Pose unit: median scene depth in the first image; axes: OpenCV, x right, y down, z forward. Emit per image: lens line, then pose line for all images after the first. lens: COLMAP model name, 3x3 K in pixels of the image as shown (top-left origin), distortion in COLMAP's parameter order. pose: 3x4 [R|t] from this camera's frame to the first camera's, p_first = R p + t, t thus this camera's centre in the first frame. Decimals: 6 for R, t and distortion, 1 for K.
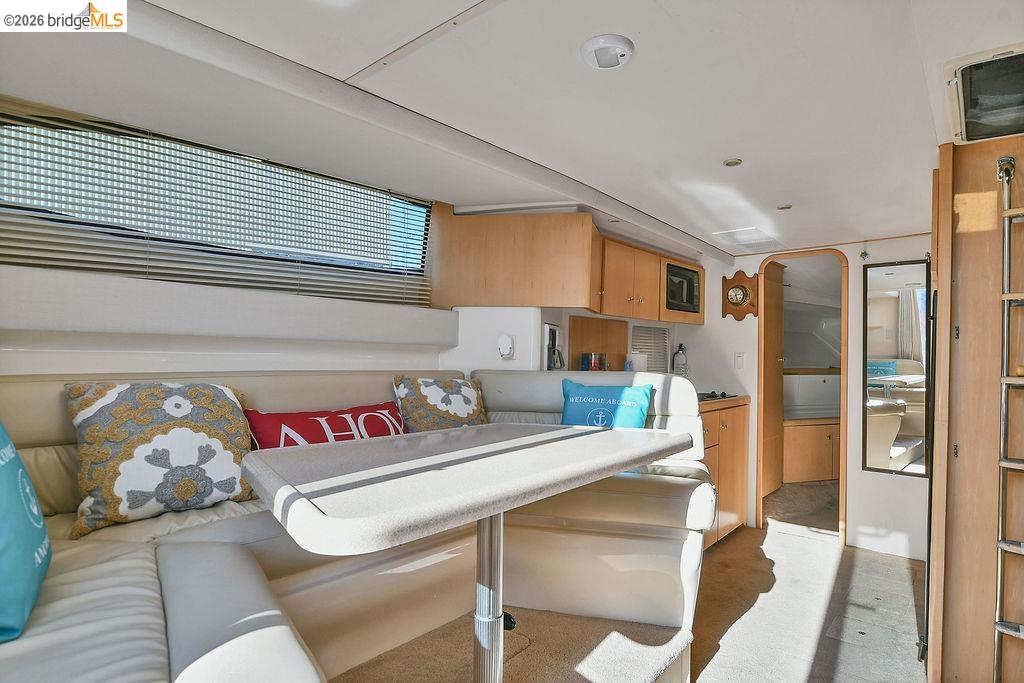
lens RADIAL K [[552.1, 0, 511.7], [0, 552.1, 345.4], [0, 0, 1]] dist [-0.016618, 0.000007]
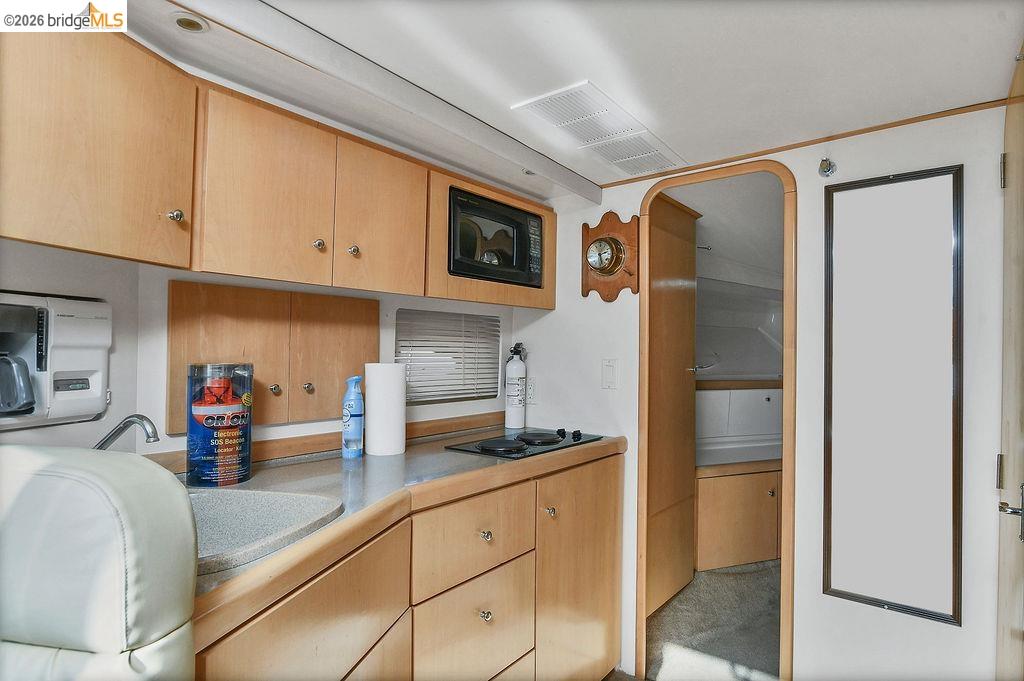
lens RADIAL K [[552.1, 0, 512.1], [0, 552.1, 345.6], [0, 0, 1]] dist [-0.016618, 0.000007]
pose [[0.998728, -0.002900, 0.050342, 0.290502], [0.002692, 0.999988, 0.004210, -0.002962], [-0.050354, -0.004070, 0.998723, 0.451992]]
